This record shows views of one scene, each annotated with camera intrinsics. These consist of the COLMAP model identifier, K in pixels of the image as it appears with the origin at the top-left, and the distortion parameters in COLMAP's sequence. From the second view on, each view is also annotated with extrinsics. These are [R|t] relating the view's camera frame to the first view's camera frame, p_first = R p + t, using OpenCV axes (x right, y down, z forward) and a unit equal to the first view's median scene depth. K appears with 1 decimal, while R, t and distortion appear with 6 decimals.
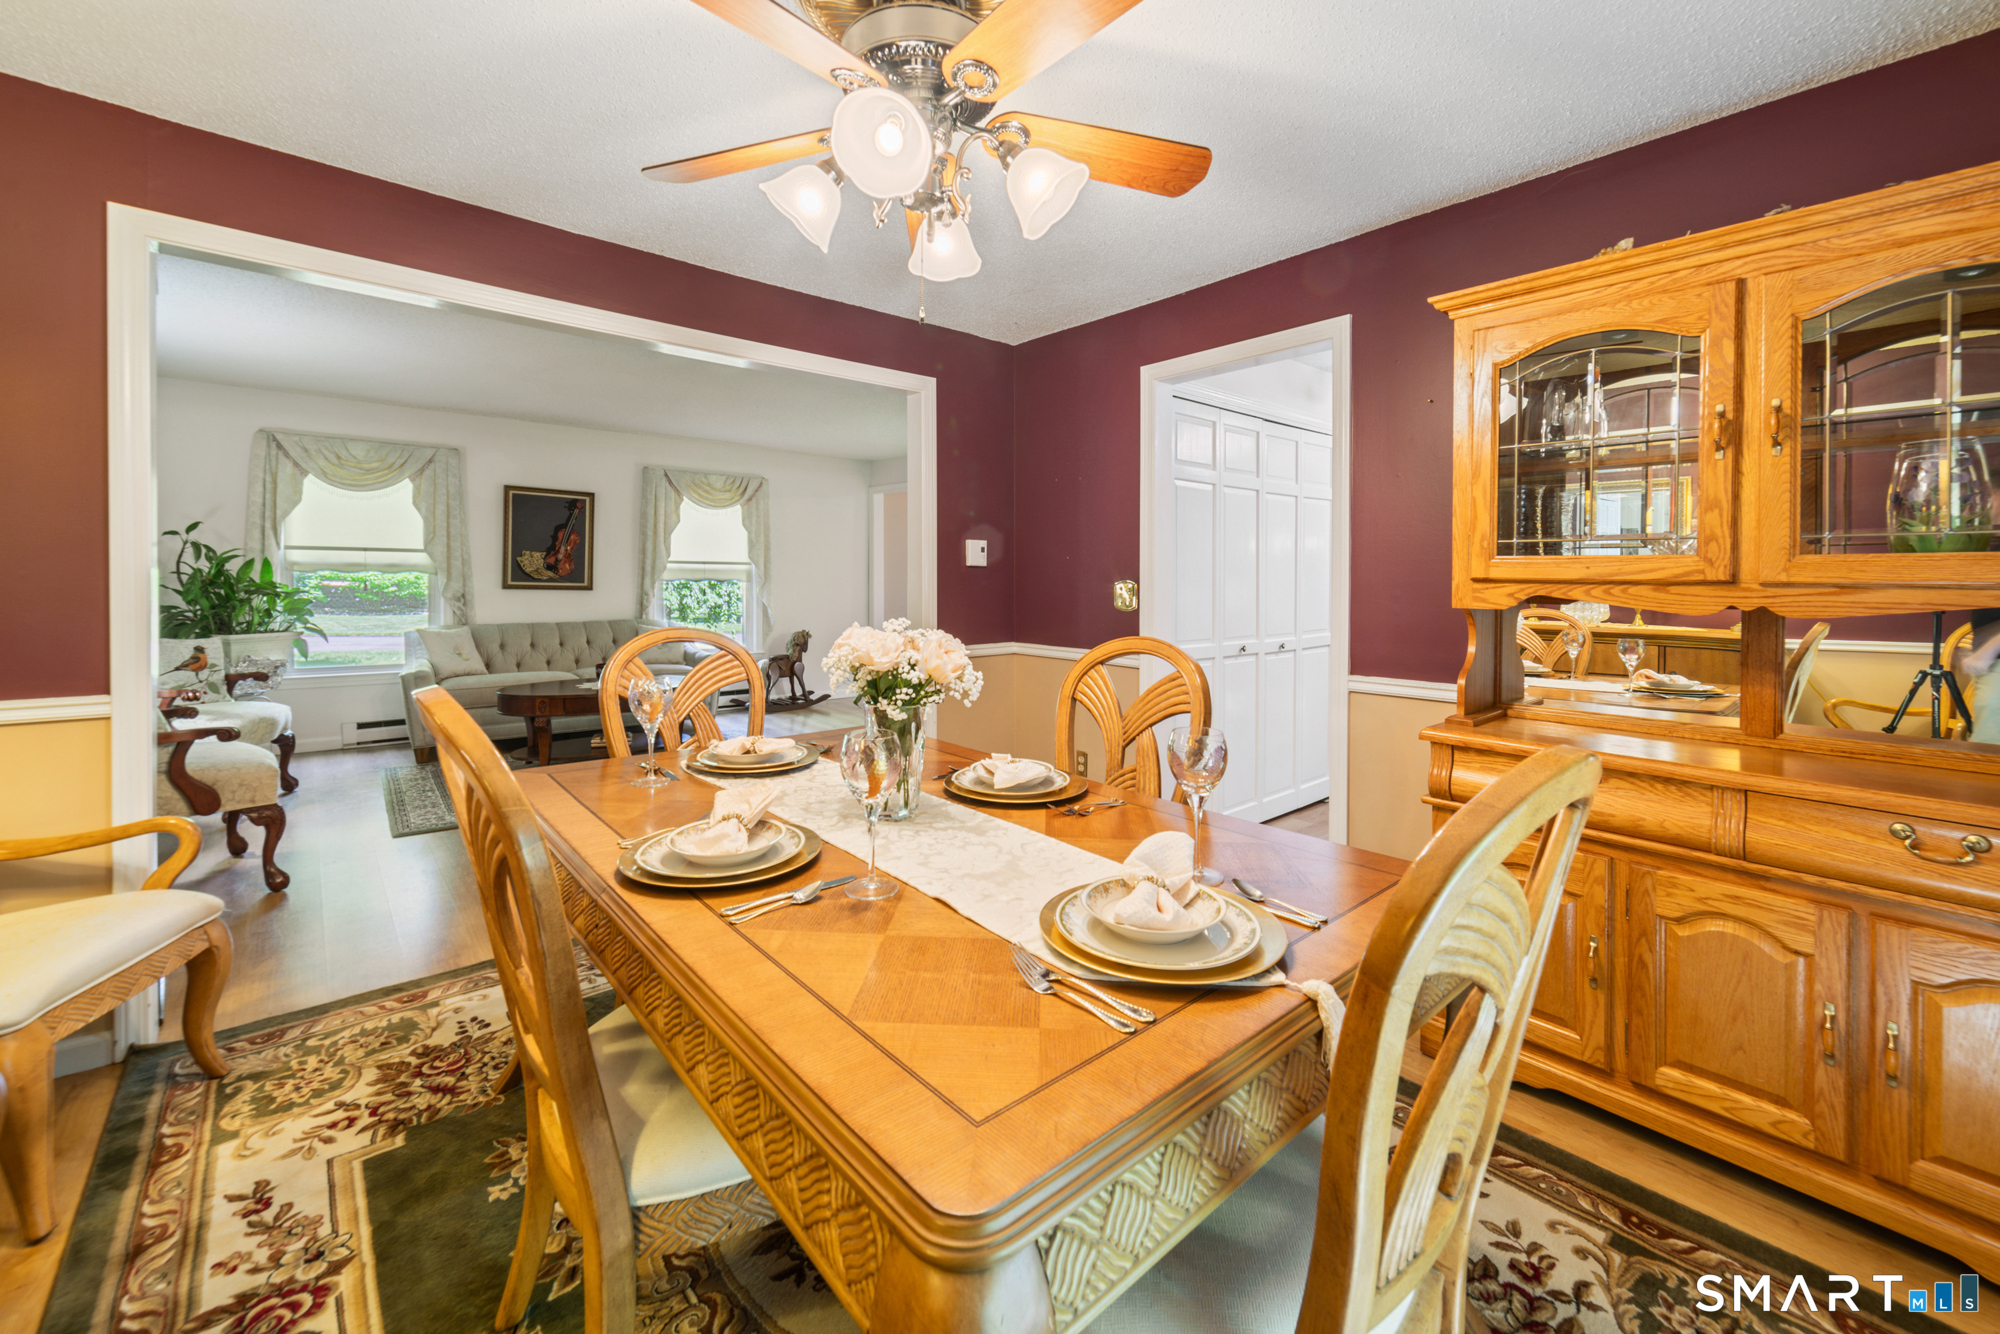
lens RADIAL K [[795.1, 0, 954.4], [0, 795.1, 587.8], [0, 0, 1]] dist [-0.001594, 0.002023]
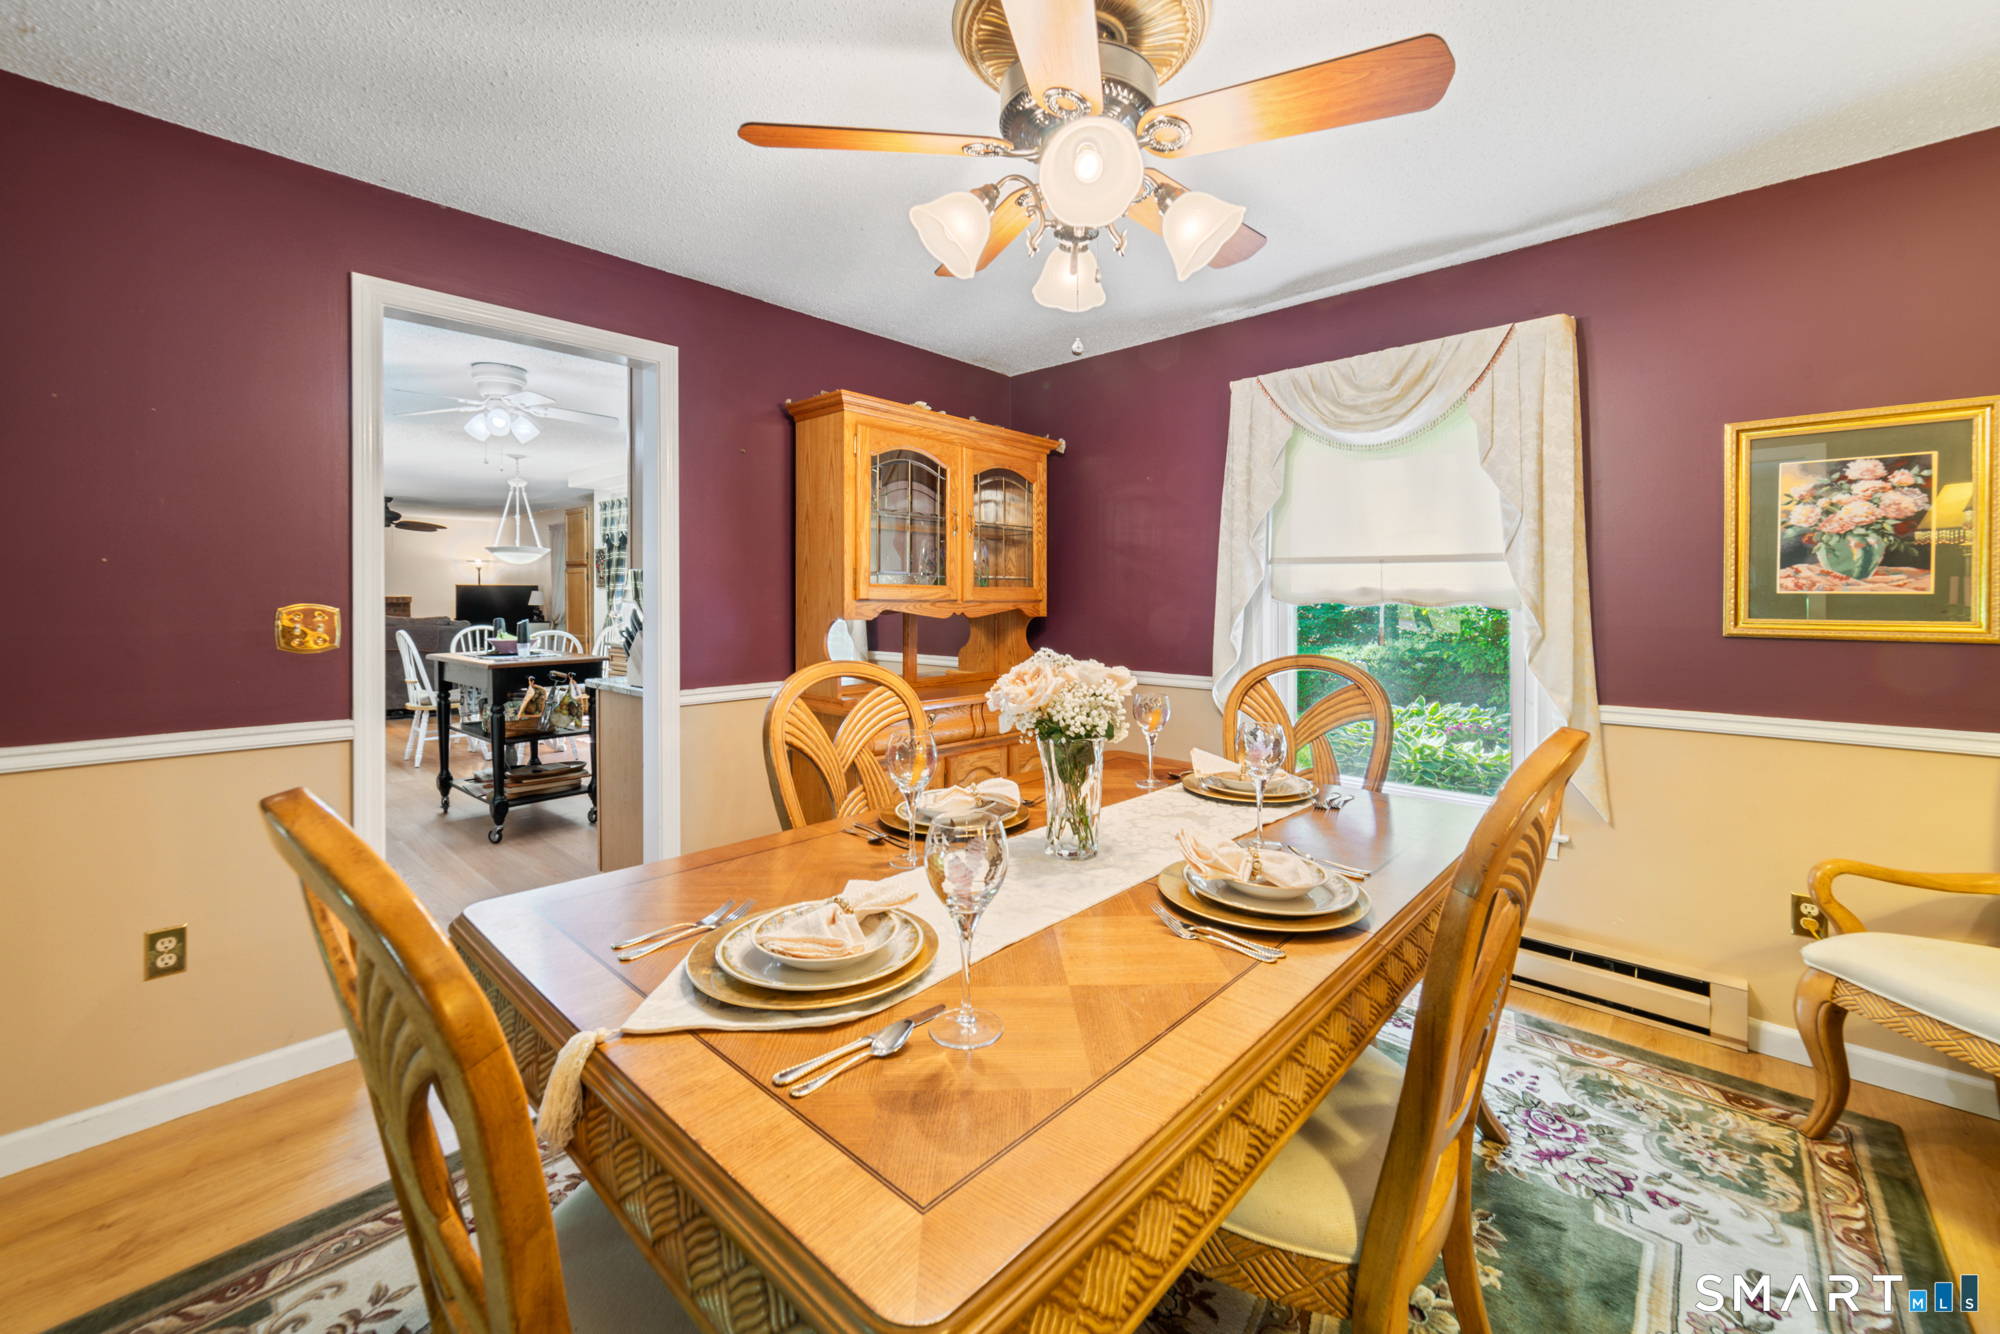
lens RADIAL K [[795.1, 0, 1015.3], [0, 795.1, 605.0], [0, 0, 1]] dist [-0.001594, 0.002023]
pose [[-0.144205, -0.012399, 0.989470, -0.301041], [0.011053, 0.999839, 0.014140, -0.006798], [-0.989486, 0.012976, -0.144045, 0.356484]]
